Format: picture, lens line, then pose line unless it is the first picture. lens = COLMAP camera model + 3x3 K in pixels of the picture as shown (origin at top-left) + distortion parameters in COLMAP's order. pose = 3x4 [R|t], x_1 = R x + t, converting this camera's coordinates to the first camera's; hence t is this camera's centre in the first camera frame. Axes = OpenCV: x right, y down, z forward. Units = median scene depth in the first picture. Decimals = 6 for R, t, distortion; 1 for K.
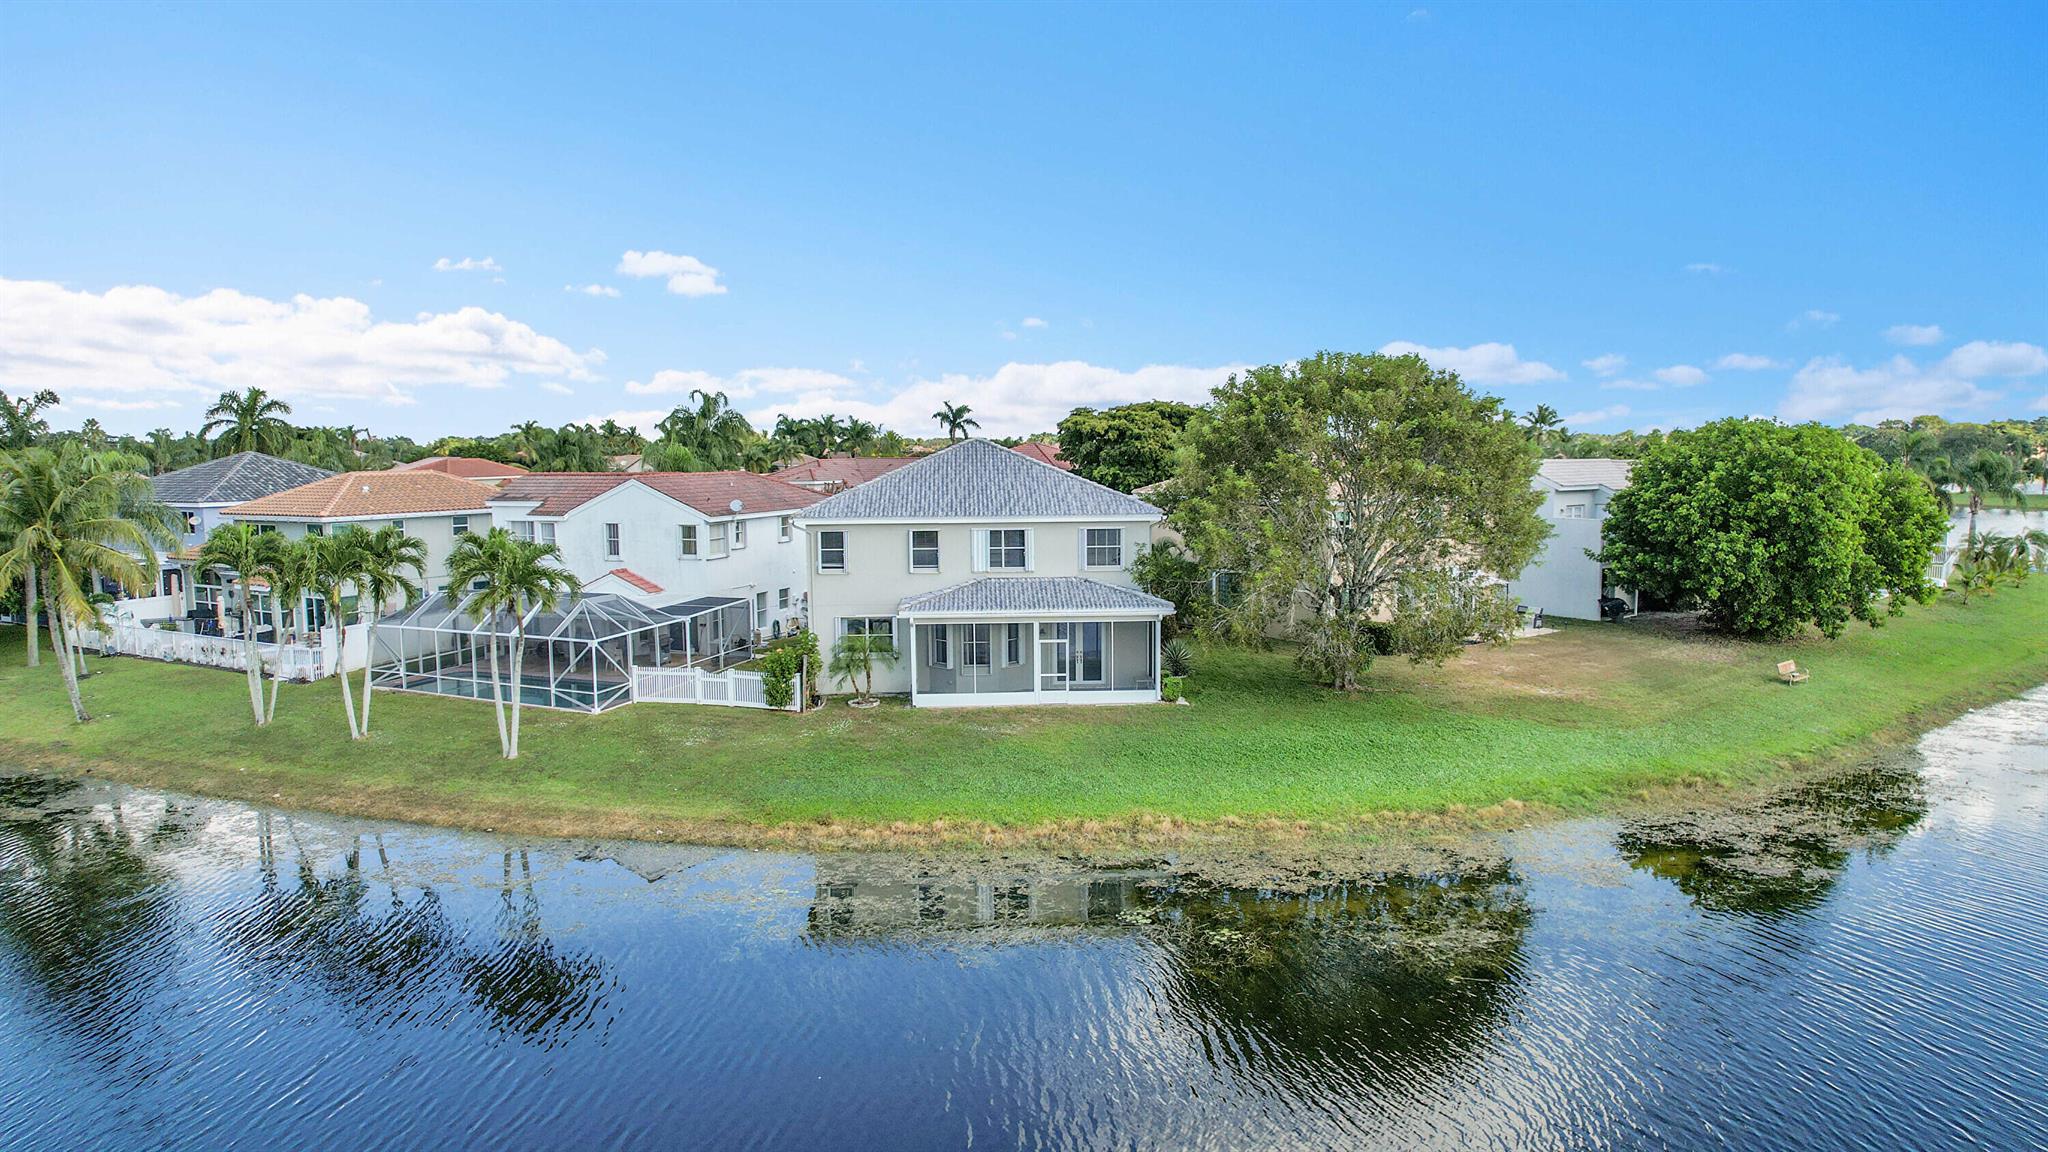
lens RADIAL K [[1348.2, 0, 1024.0], [0, 1348.2, 576.0], [0, 0, 1]] dist [-0.061382, 0.083875]
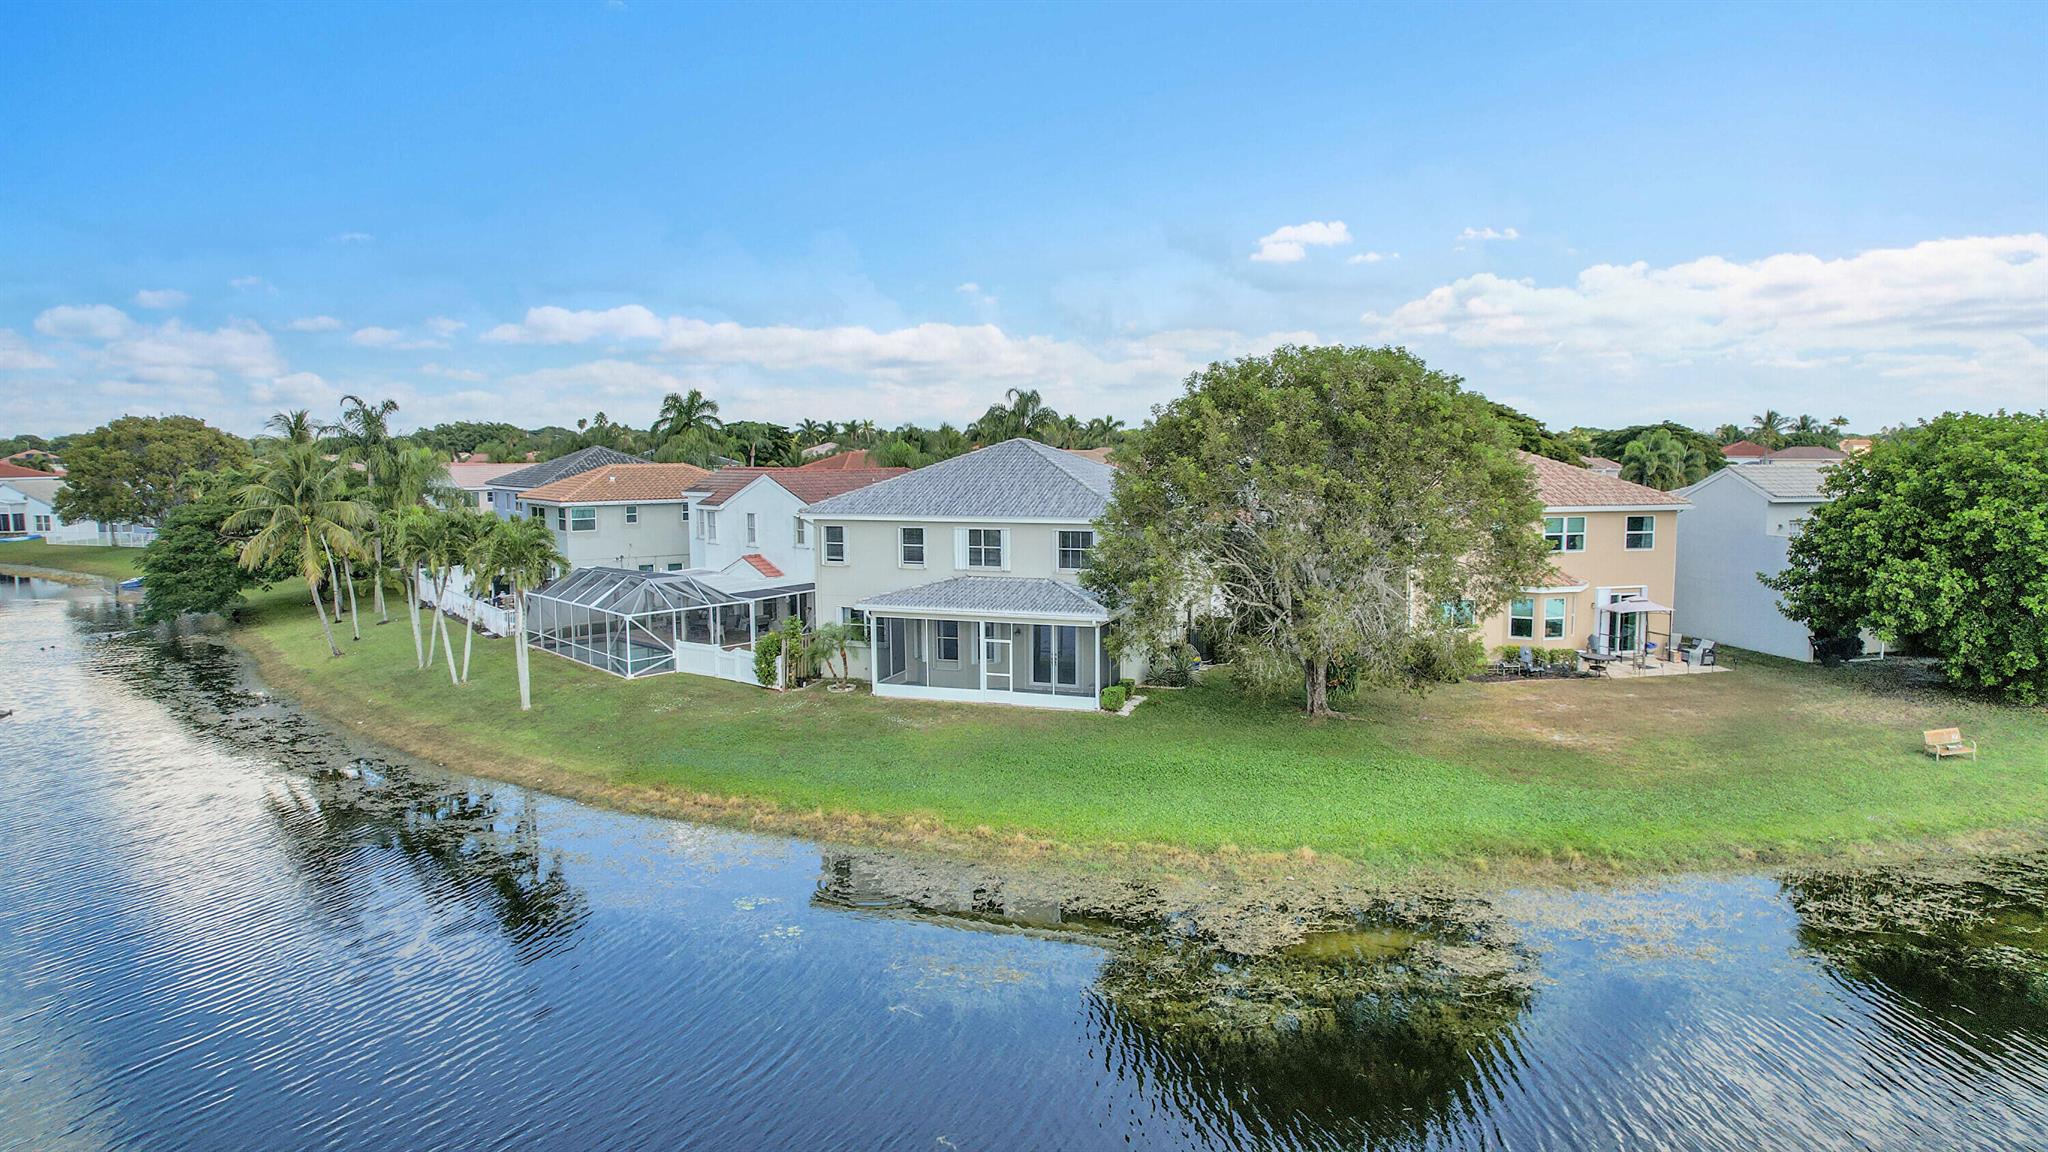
lens RADIAL K [[1348.2, 0, 1024.0], [0, 1348.2, 576.0], [0, 0, 1]] dist [-0.061382, 0.083875]
pose [[0.913220, 0.043316, -0.405157, 0.427039], [-0.040961, 0.999056, 0.014486, -0.015047], [0.405402, 0.003367, 0.914132, 0.081937]]
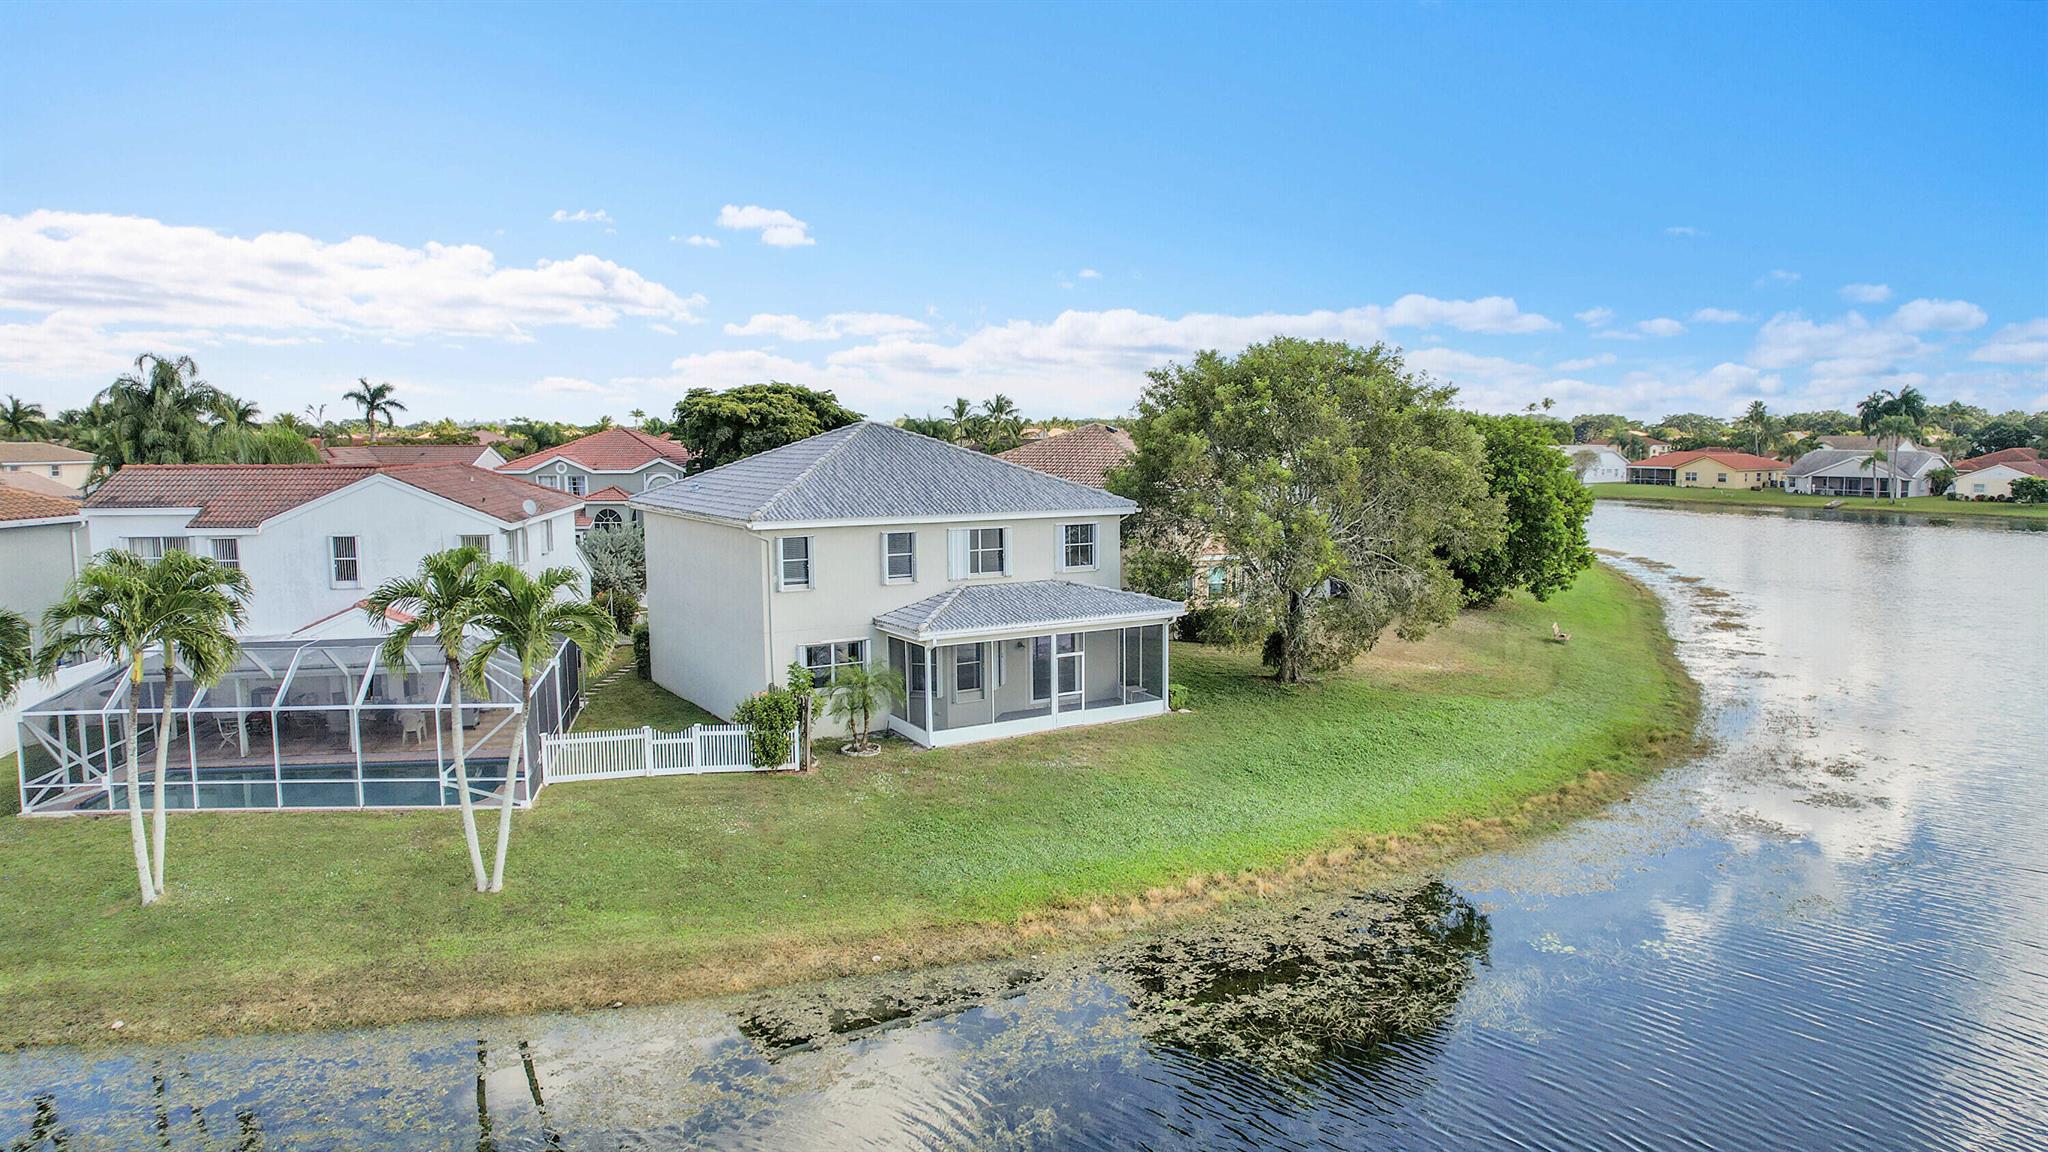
lens RADIAL K [[1348.2, 0, 1024.0], [0, 1348.2, 576.0], [0, 0, 1]] dist [-0.061382, 0.083875]
pose [[0.862309, -0.046679, 0.504227, -0.421872], [0.042409, 0.998901, 0.019947, -0.020289], [-0.504604, 0.004183, 0.863341, 0.252301]]
